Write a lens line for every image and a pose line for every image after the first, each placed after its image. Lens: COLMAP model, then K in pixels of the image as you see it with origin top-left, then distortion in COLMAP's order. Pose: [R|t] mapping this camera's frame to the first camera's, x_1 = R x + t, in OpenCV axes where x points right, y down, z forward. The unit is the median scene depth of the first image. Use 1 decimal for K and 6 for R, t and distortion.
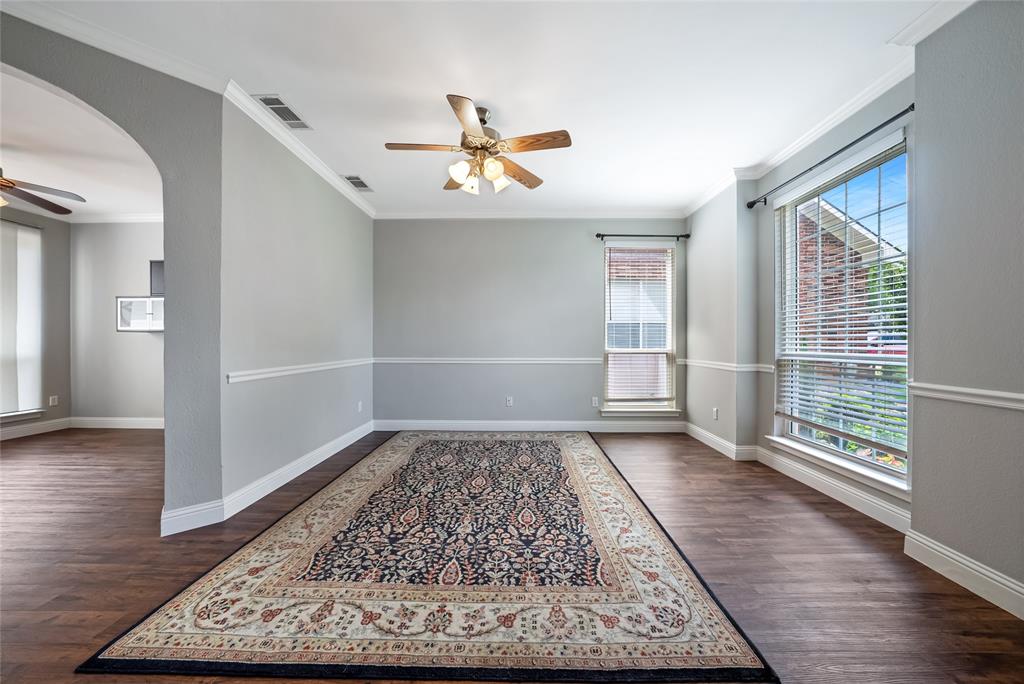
lens RADIAL K [[352.1, 0, 519.7], [0, 352.1, 340.4], [0, 0, 1]] dist [-0.014942, 0.002840]
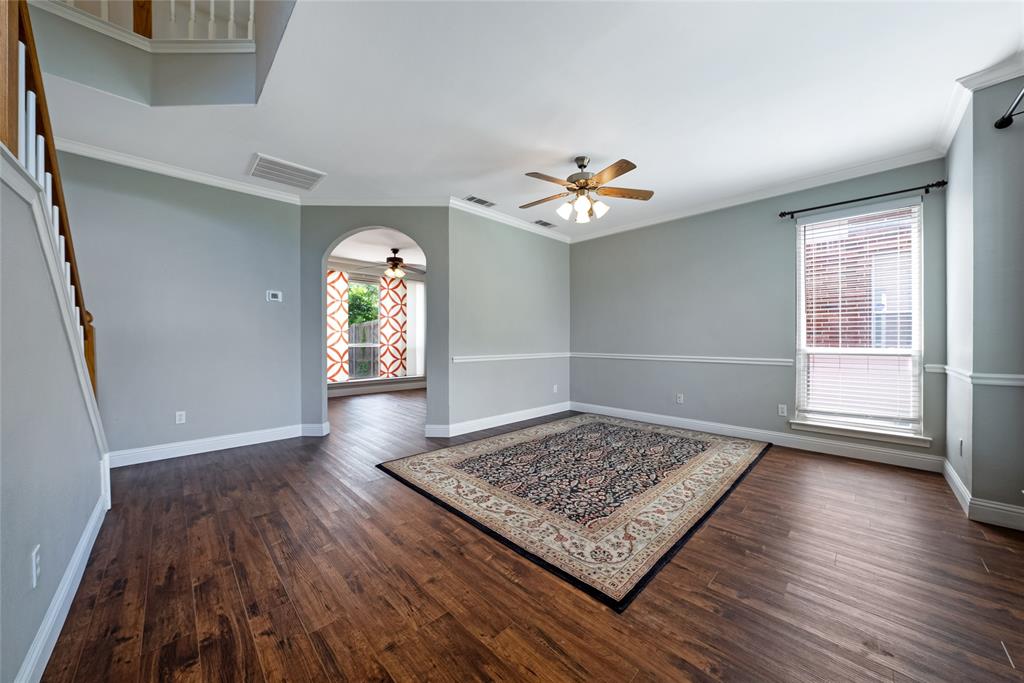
lens RADIAL K [[352.1, 0, 530.5], [0, 352.1, 340.3], [0, 0, 1]] dist [-0.014942, 0.002840]
pose [[0.731950, -0.000454, -0.681359, 0.761970], [0.002853, 0.999993, 0.002399, 0.003502], [0.681353, -0.003700, 0.731946, -0.074430]]
